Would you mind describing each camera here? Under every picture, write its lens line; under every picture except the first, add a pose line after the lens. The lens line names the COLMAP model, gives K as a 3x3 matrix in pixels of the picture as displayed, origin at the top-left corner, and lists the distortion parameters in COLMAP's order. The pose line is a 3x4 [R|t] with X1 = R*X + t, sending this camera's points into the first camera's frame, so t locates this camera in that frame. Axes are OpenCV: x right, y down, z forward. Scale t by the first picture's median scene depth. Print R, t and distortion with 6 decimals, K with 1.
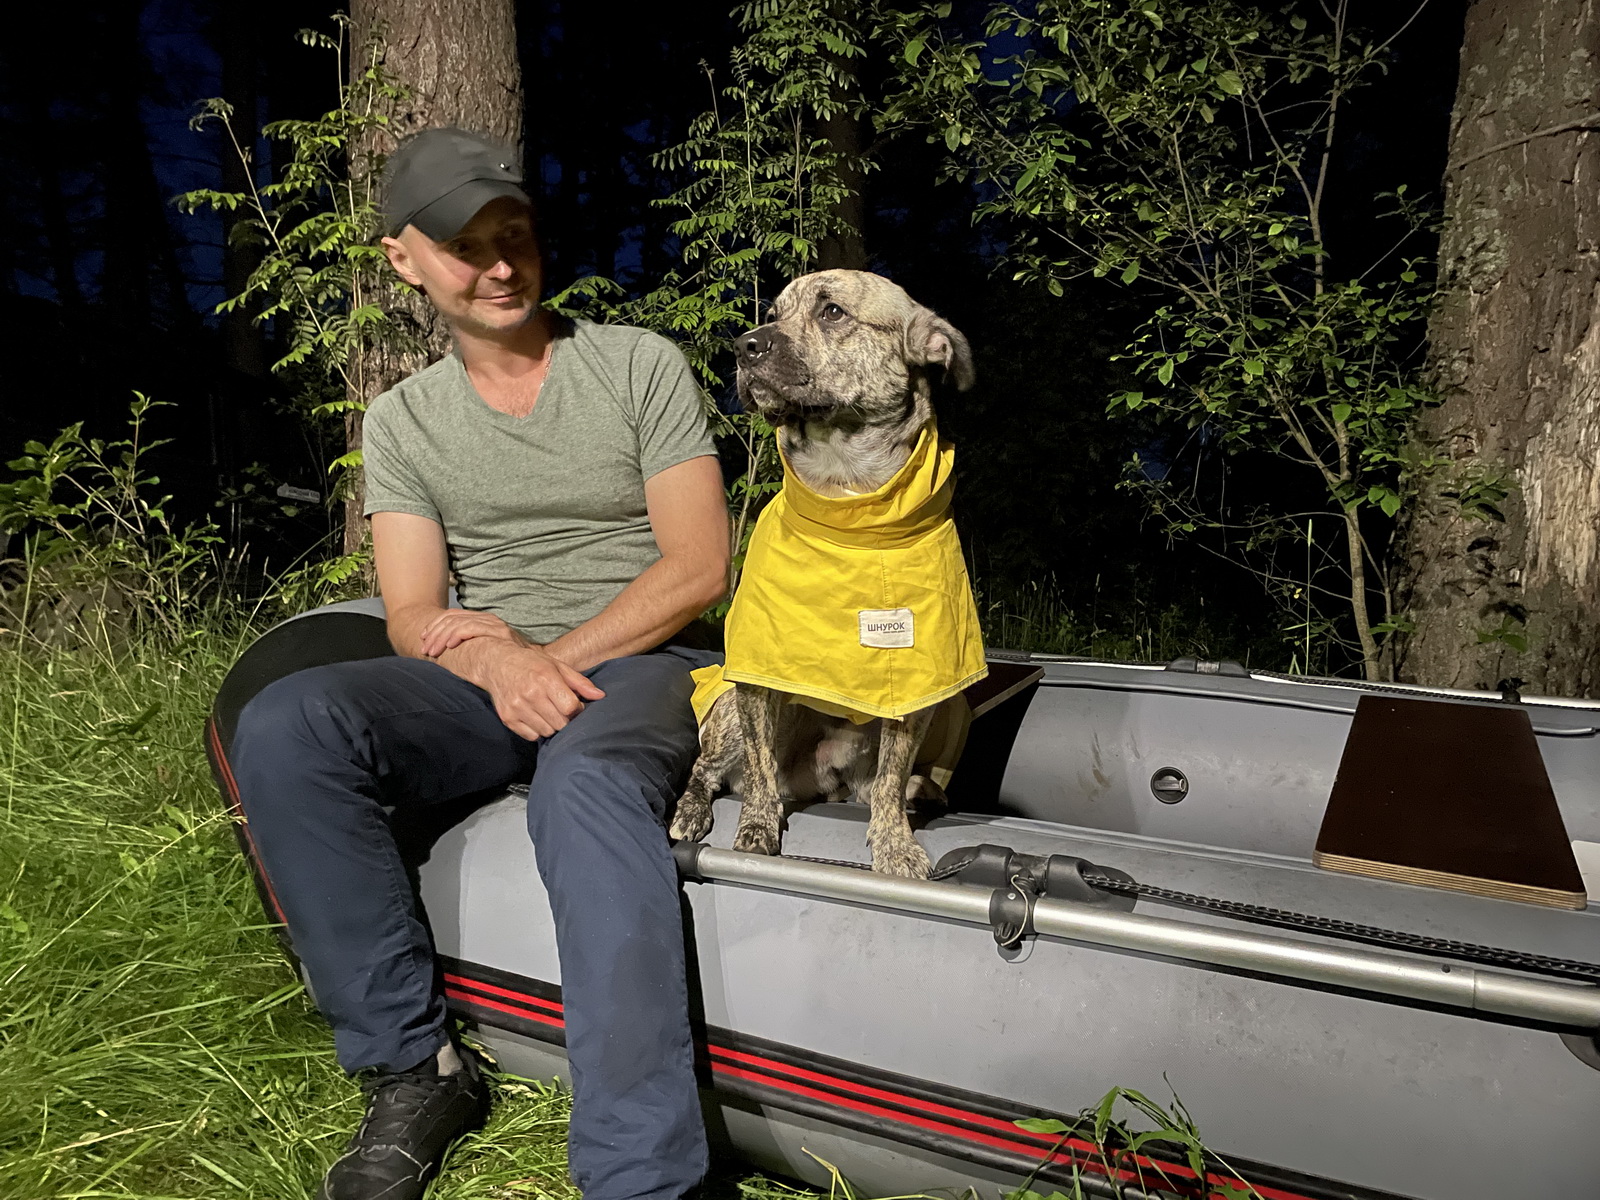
lens RADIAL K [[1220.8, 0, 804.6], [0, 1220.8, 593.3], [0, 0, 1]] dist [0.051908, -0.080556]
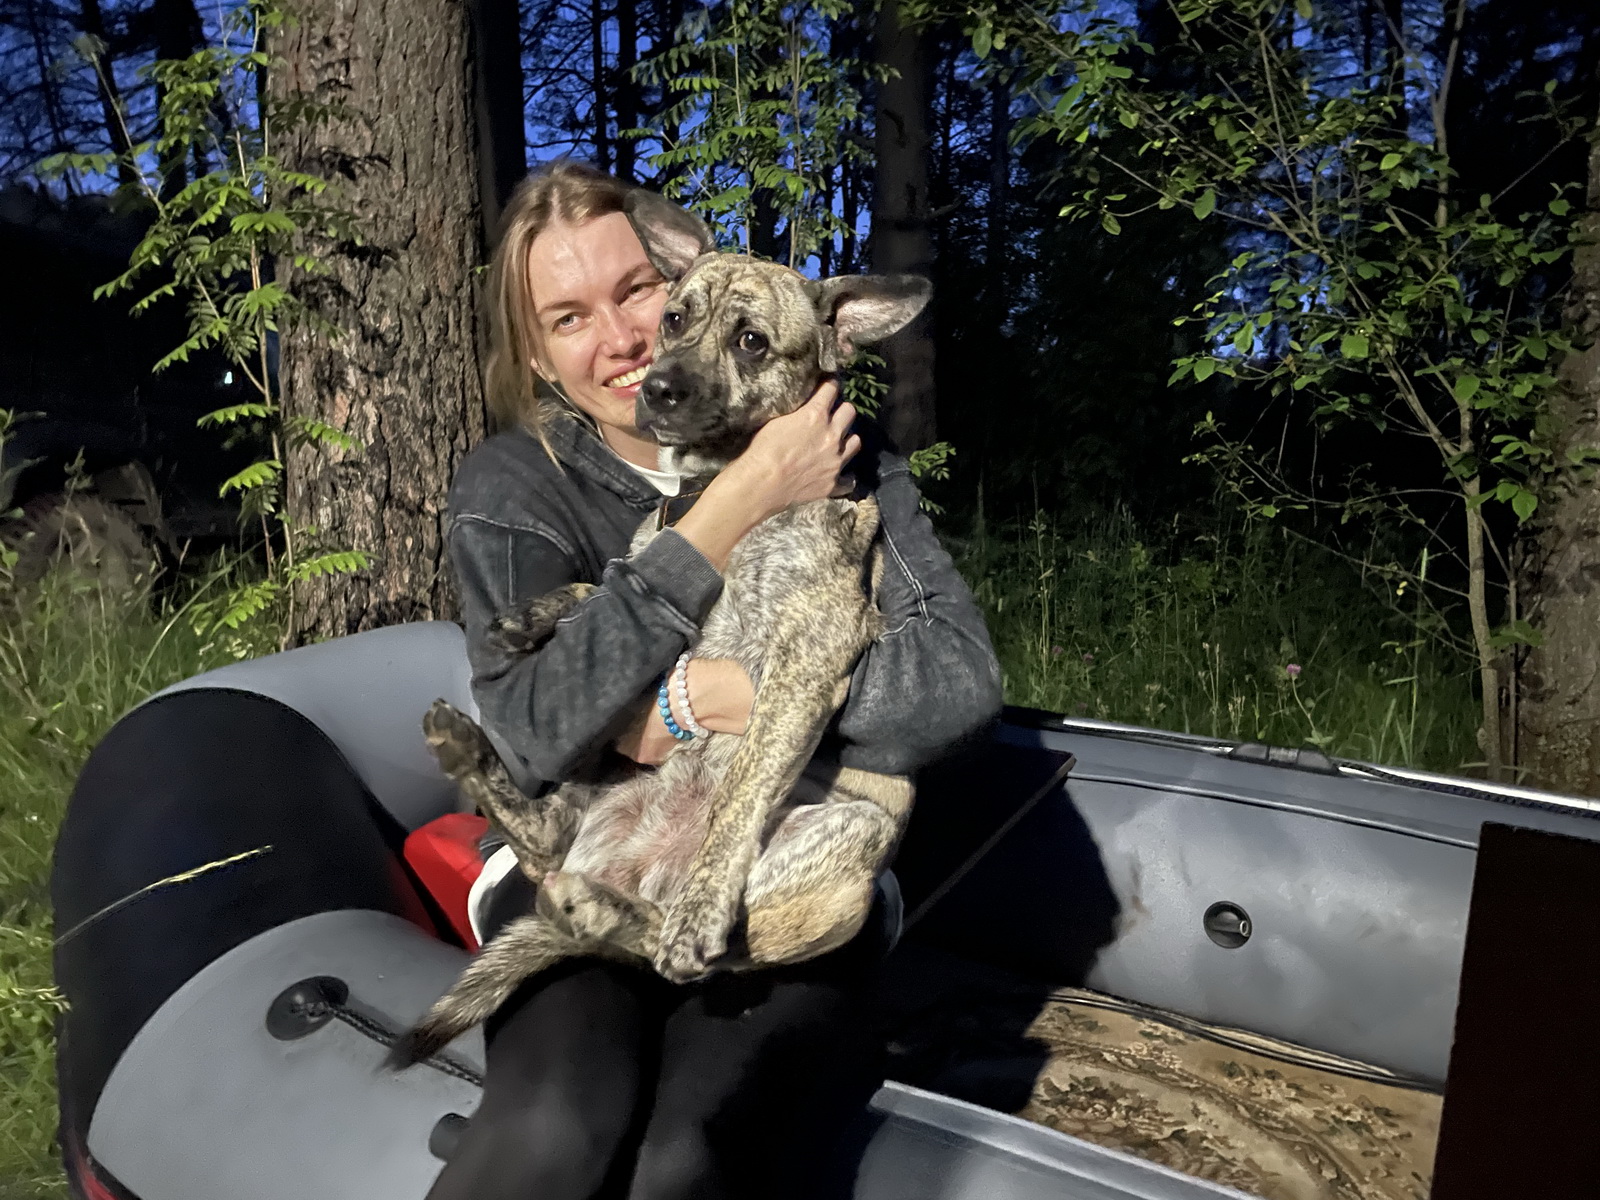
lens RADIAL K [[1220.8, 0, 801.9], [0, 1220.8, 591.9], [0, 0, 1]] dist [0.051908, -0.080556]
pose [[0.997596, -0.004992, -0.069125, 0.056069], [0.011879, 0.994959, 0.099579, -0.092631], [0.068279, -0.100161, 0.992626, 0.152192]]
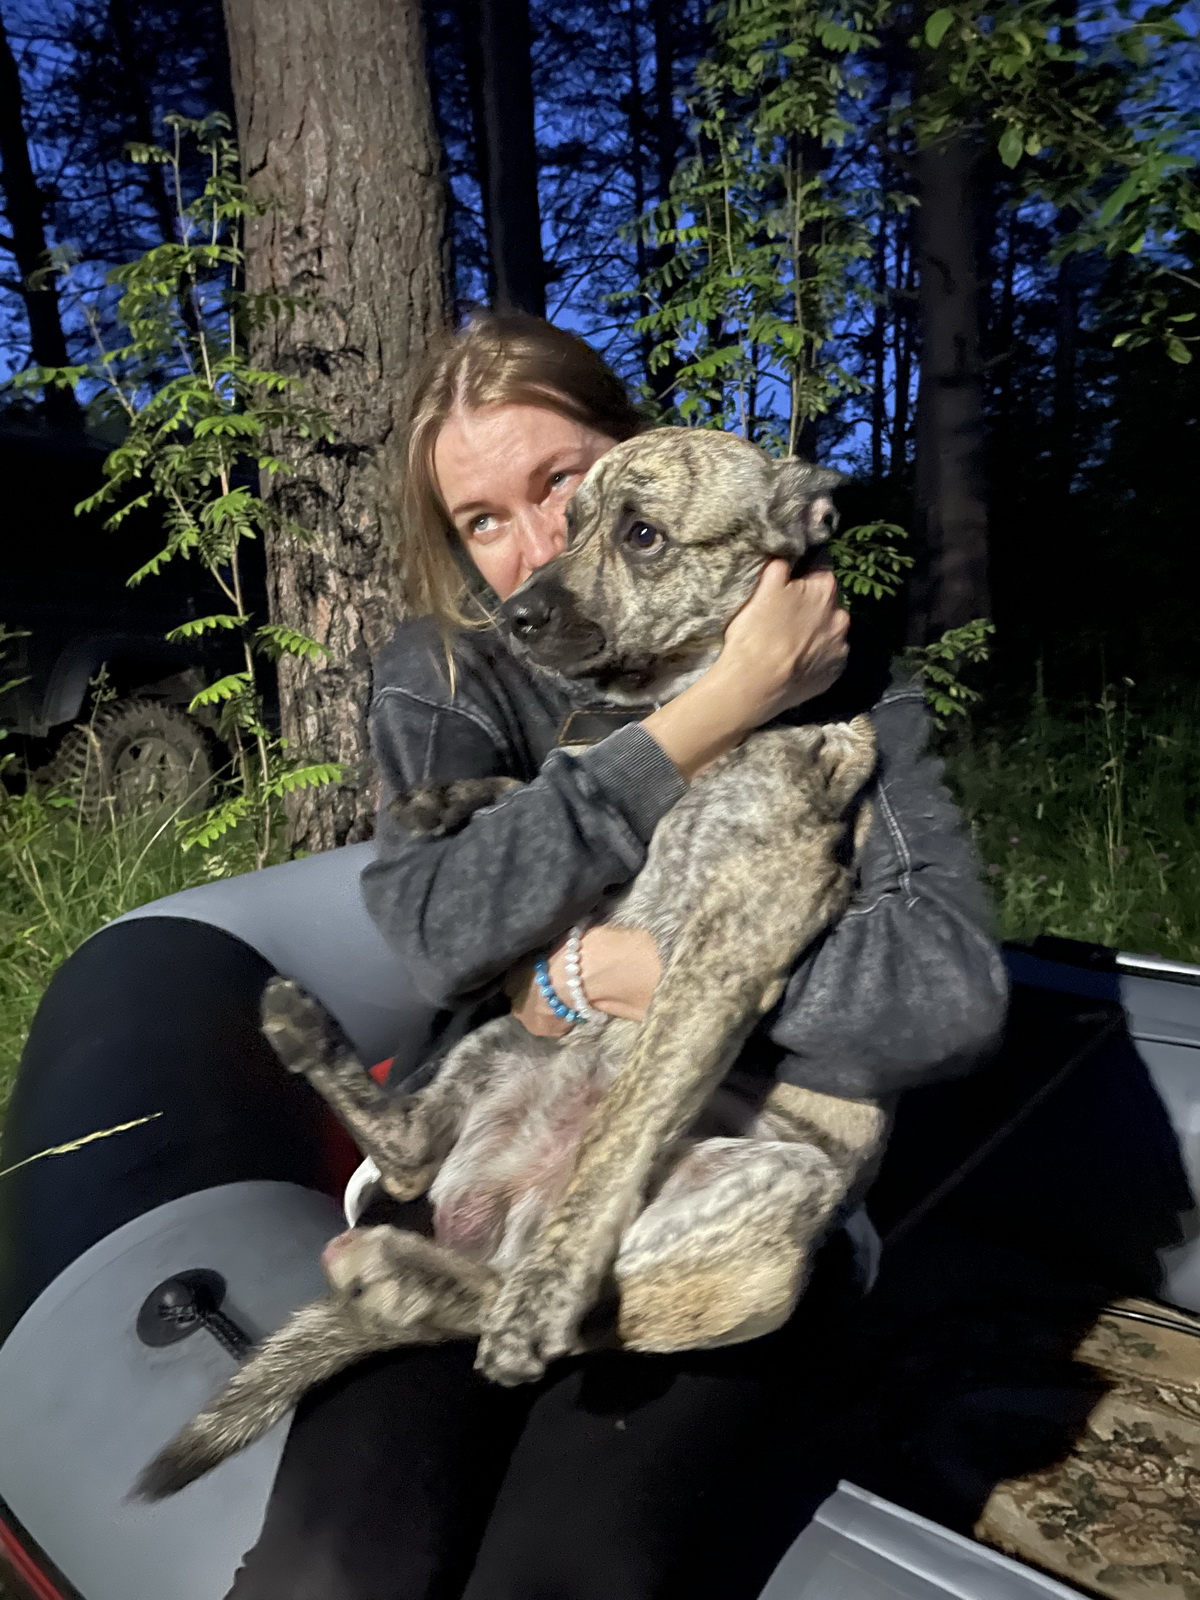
lens RADIAL K [[1220.8, 0, 605.0], [0, 1220.8, 798.6], [0, 0, 1]] dist [0.051908, -0.080556]
pose [[0.962067, -0.015741, -0.272358, 0.083149], [0.048662, 0.992225, 0.114545, -0.100214], [0.268438, -0.123454, 0.955354, 0.237169]]
